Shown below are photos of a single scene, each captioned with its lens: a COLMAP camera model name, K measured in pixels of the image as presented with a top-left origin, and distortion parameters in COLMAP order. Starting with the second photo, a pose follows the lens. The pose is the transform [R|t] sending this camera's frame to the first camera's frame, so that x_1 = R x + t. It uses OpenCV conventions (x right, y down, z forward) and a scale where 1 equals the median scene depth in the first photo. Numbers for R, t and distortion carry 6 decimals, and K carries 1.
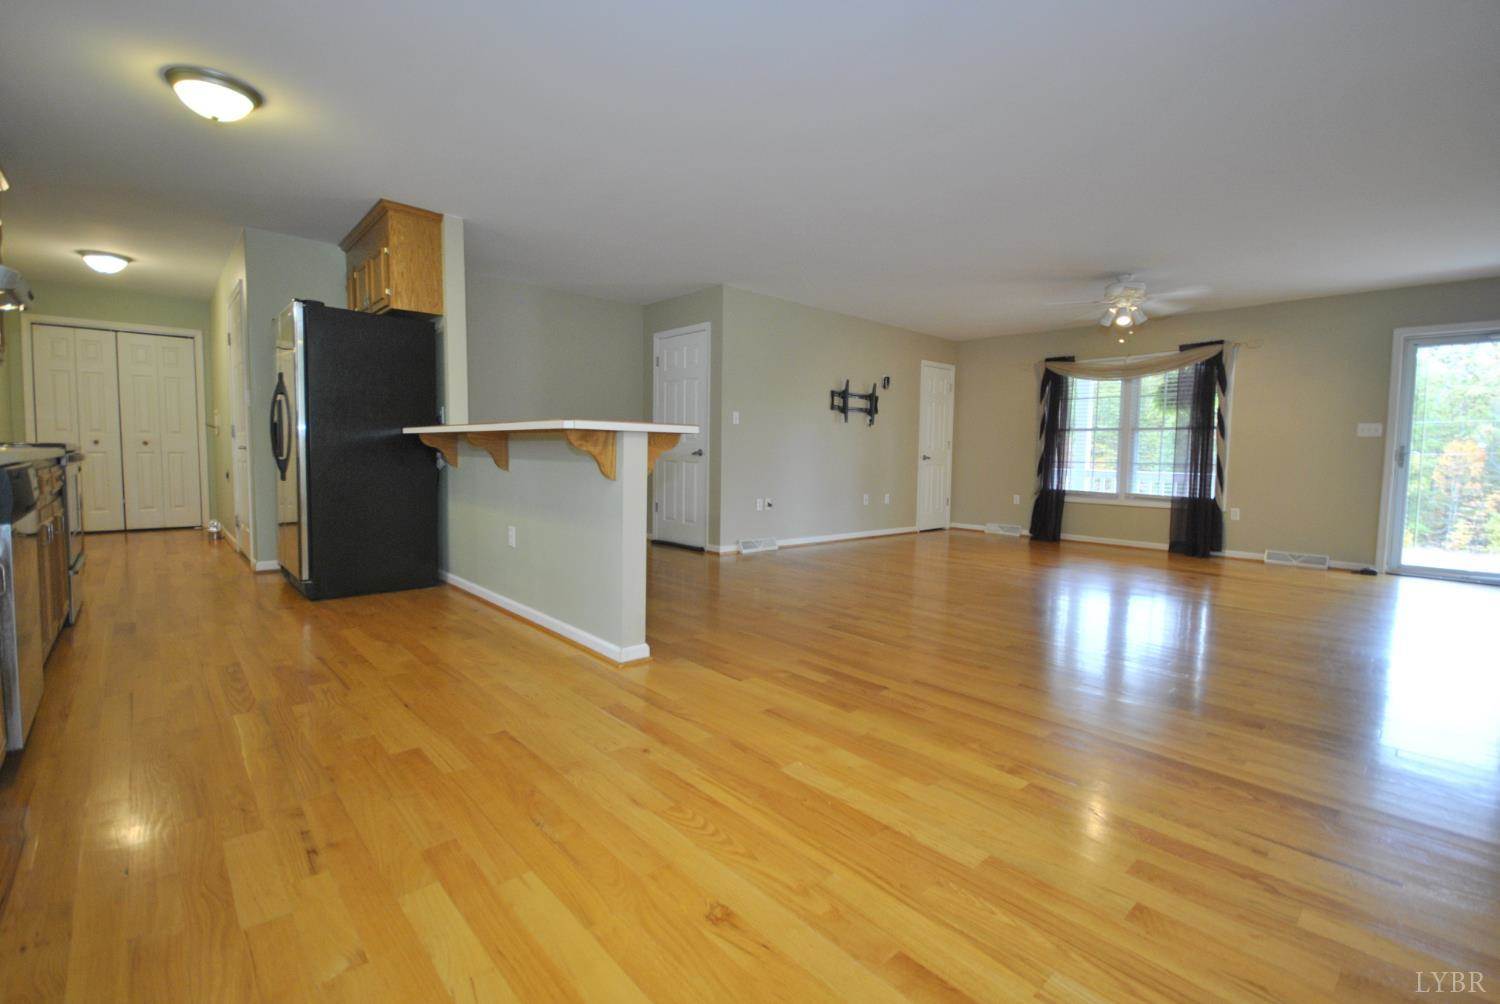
lens RADIAL K [[659.5, 0, 758.9], [0, 659.5, 497.3], [0, 0, 1]] dist [0.020490, -0.015096]
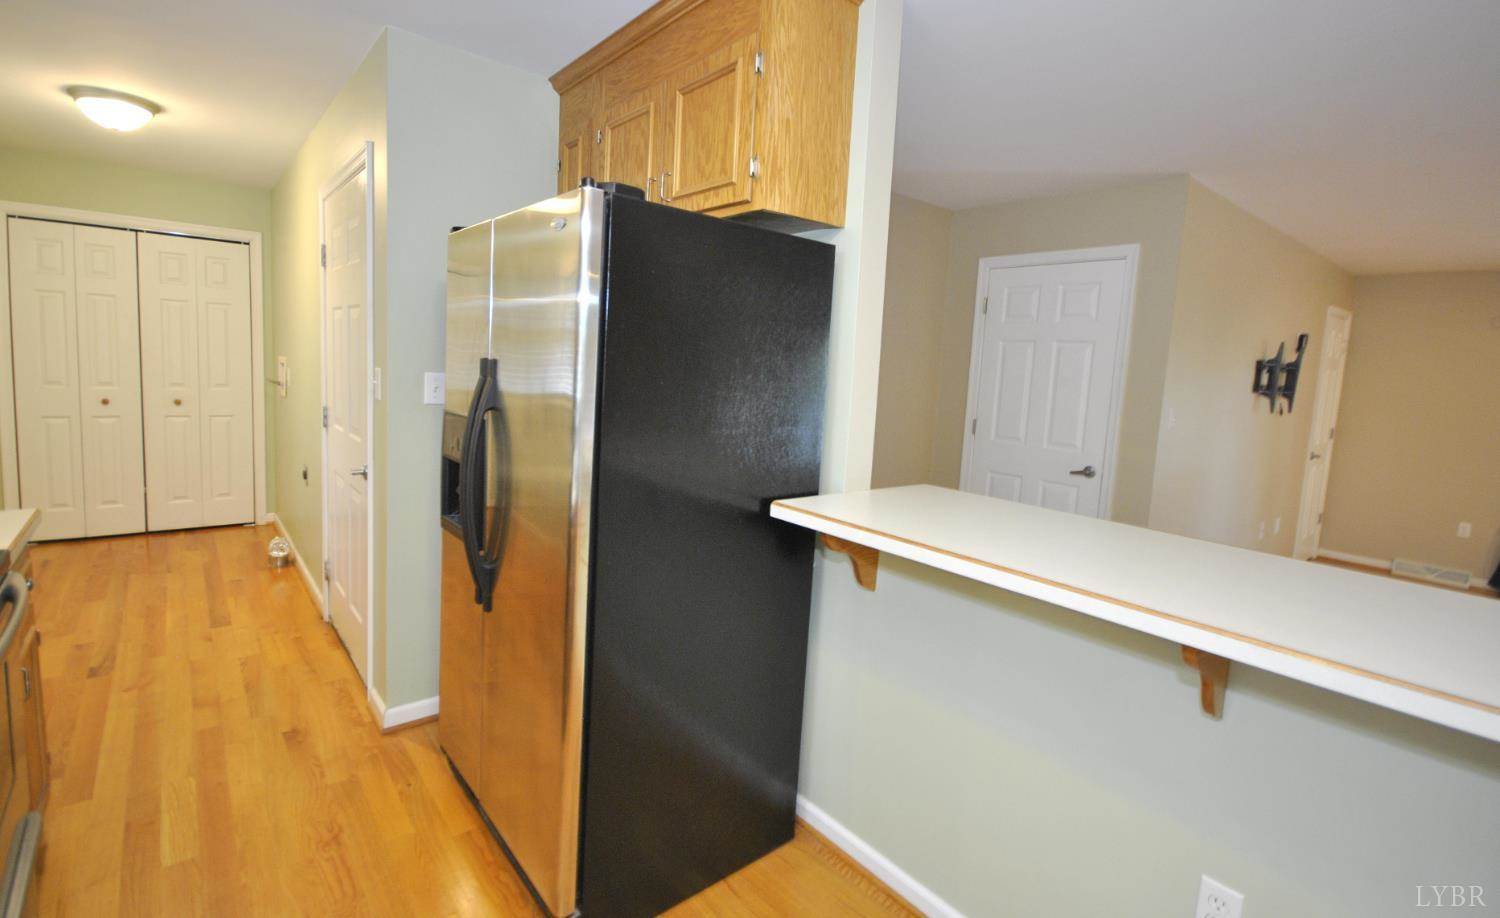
lens RADIAL K [[694.1, 0, 743.8], [0, 694.1, 434.3], [0, 0, 1]] dist [-0.002044, -0.000485]
pose [[0.997268, 0.044555, -0.058922, -0.585483], [-0.042547, 0.998485, 0.034901, -0.178809], [0.060388, -0.032299, 0.997652, 0.630702]]
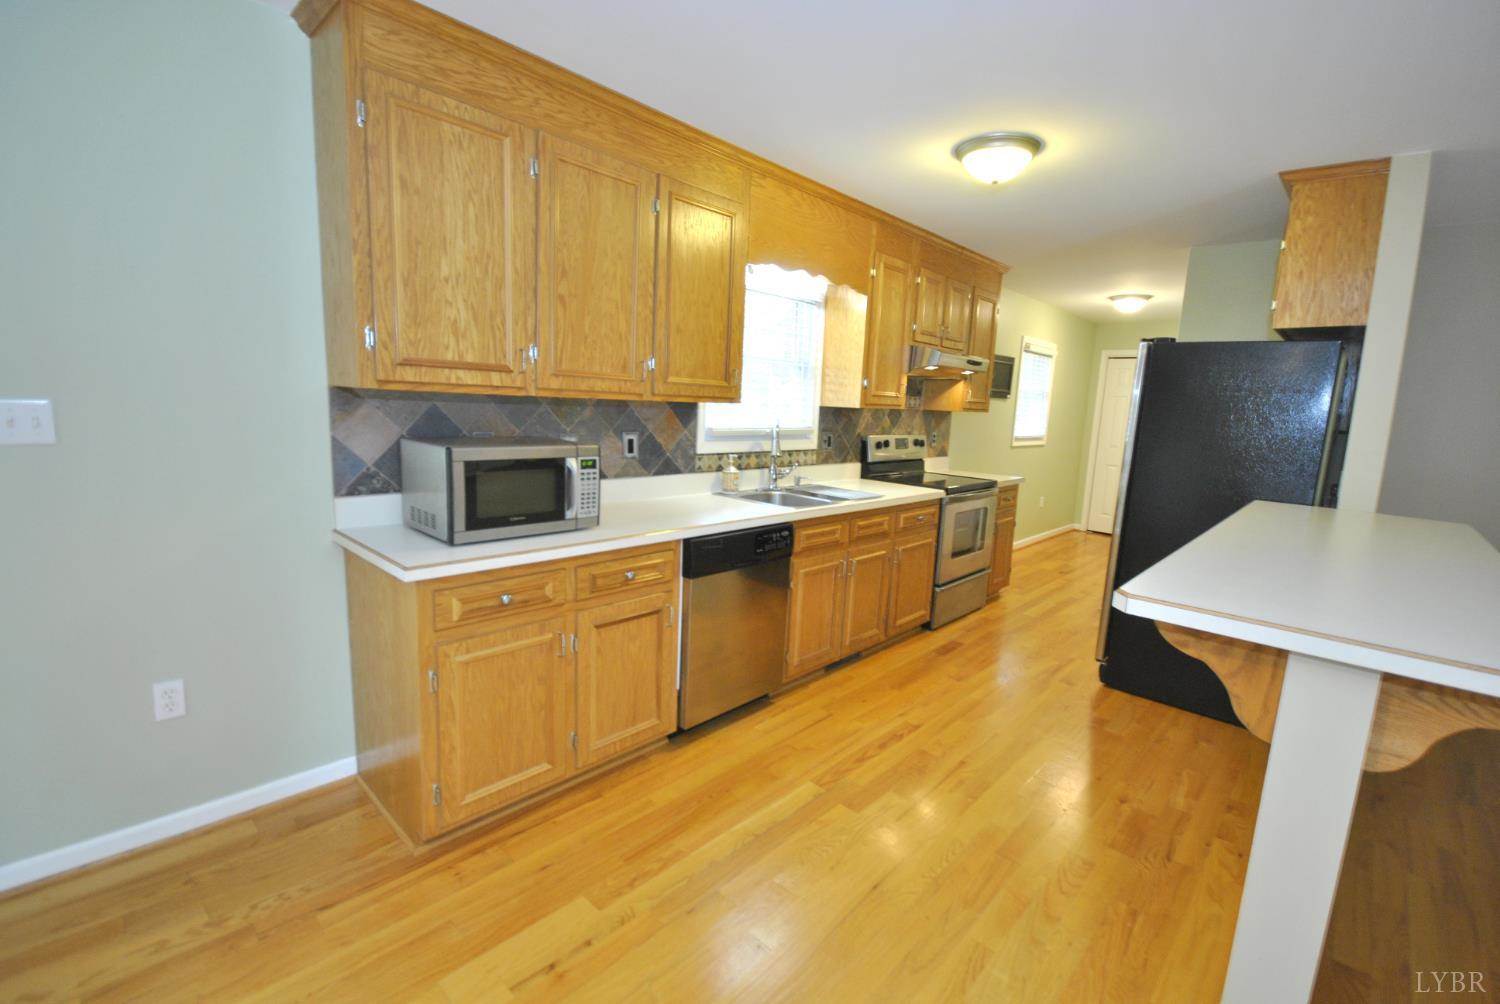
lens RADIAL K [[659.5, 0, 758.9], [0, 659.5, 497.3], [0, 0, 1]] dist [0.020490, -0.015096]
pose [[0.081898, 0.137253, -0.987145, 0.122458], [-0.115116, 0.985145, 0.127424, -0.151515], [0.989970, 0.103200, 0.096482, 0.460576]]
